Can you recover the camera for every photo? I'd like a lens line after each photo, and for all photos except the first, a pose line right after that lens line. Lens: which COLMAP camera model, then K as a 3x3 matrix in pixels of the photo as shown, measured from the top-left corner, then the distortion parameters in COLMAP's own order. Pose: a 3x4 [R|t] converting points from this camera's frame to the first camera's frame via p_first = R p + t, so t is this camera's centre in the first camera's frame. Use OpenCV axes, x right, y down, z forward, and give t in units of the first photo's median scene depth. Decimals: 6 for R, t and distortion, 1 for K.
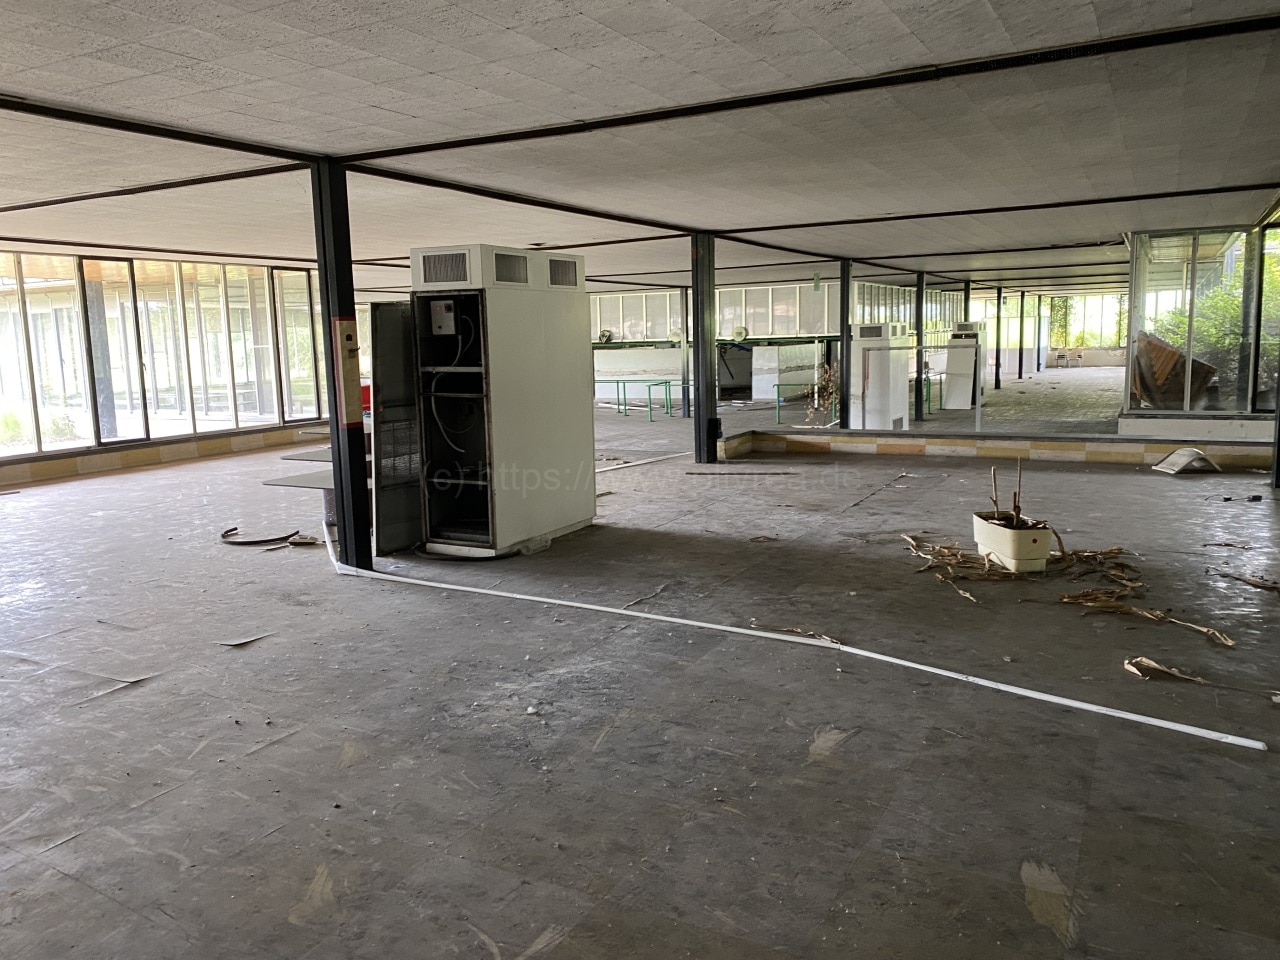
lens RADIAL K [[967.9, 0, 640.0], [0, 967.9, 474.1], [0, 0, 1]] dist [0.033502, -0.034886]
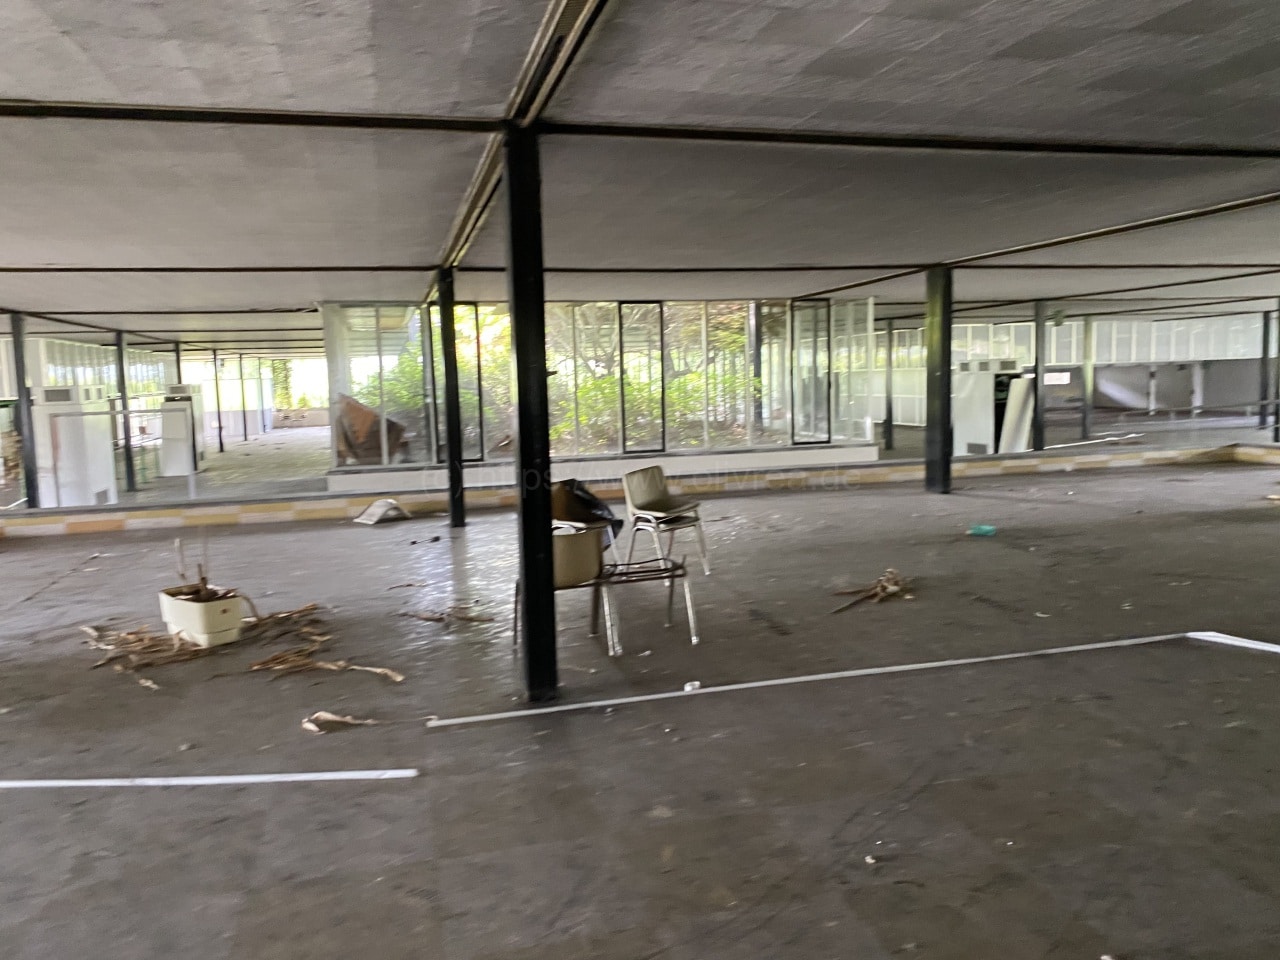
lens RADIAL K [[967.9, 0, 641.7], [0, 967.9, 476.1], [0, 0, 1]] dist [0.033502, -0.034886]
pose [[0.732946, -0.067159, 0.676964, 0.057373], [0.107896, 0.993995, -0.018208, -0.002128], [-0.671676, 0.086387, 0.735791, -0.000042]]
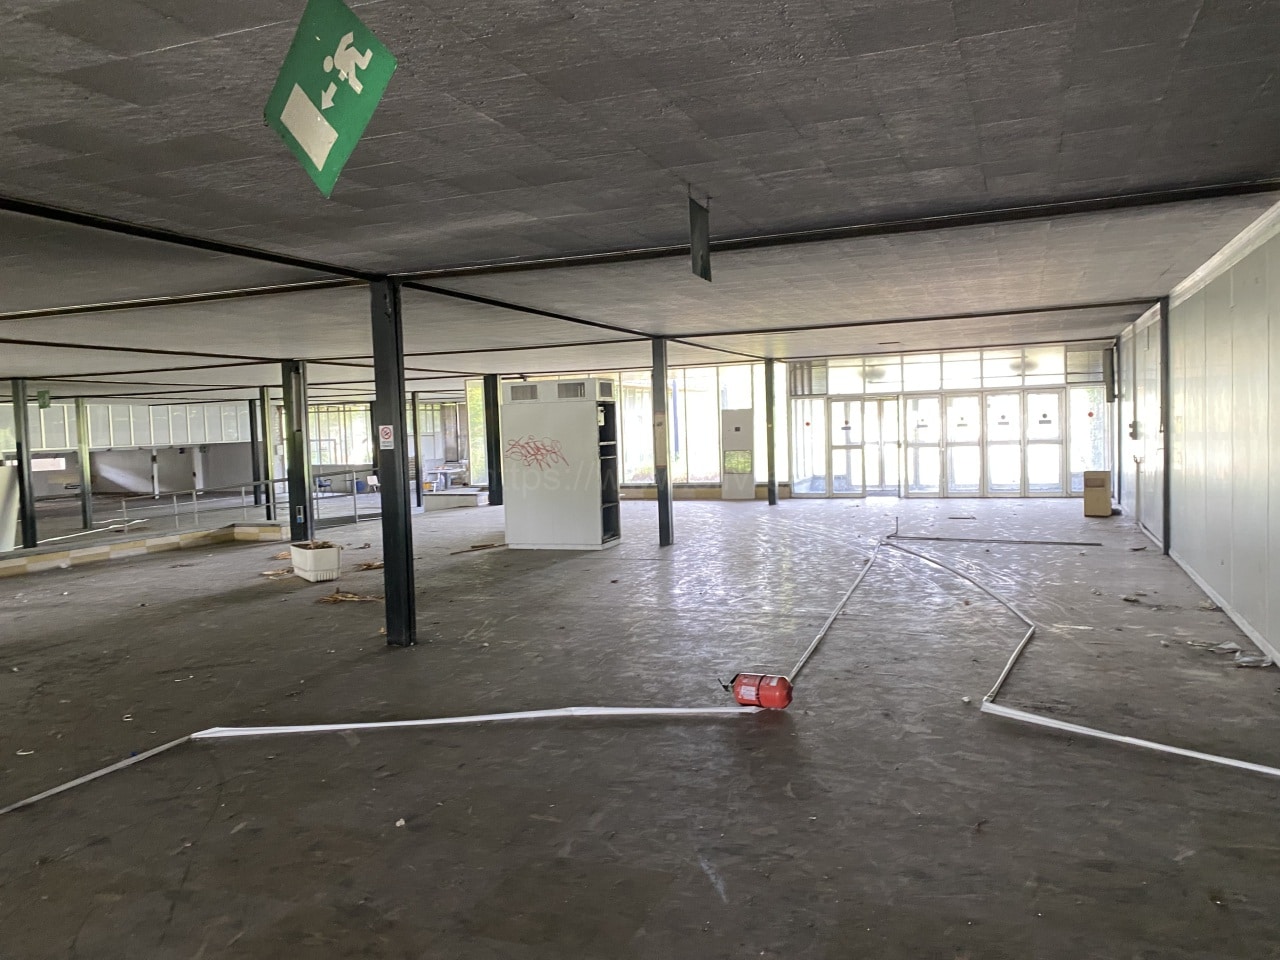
lens RADIAL K [[967.9, 0, 648.4], [0, 967.9, 500.5], [0, 0, 1]] dist [0.033502, -0.034886]
pose [[-0.124442, -0.046732, 0.991126, 0.113370], [0.178684, 0.981504, 0.068713, -0.006016], [-0.976005, 0.185649, -0.113790, 0.003695]]
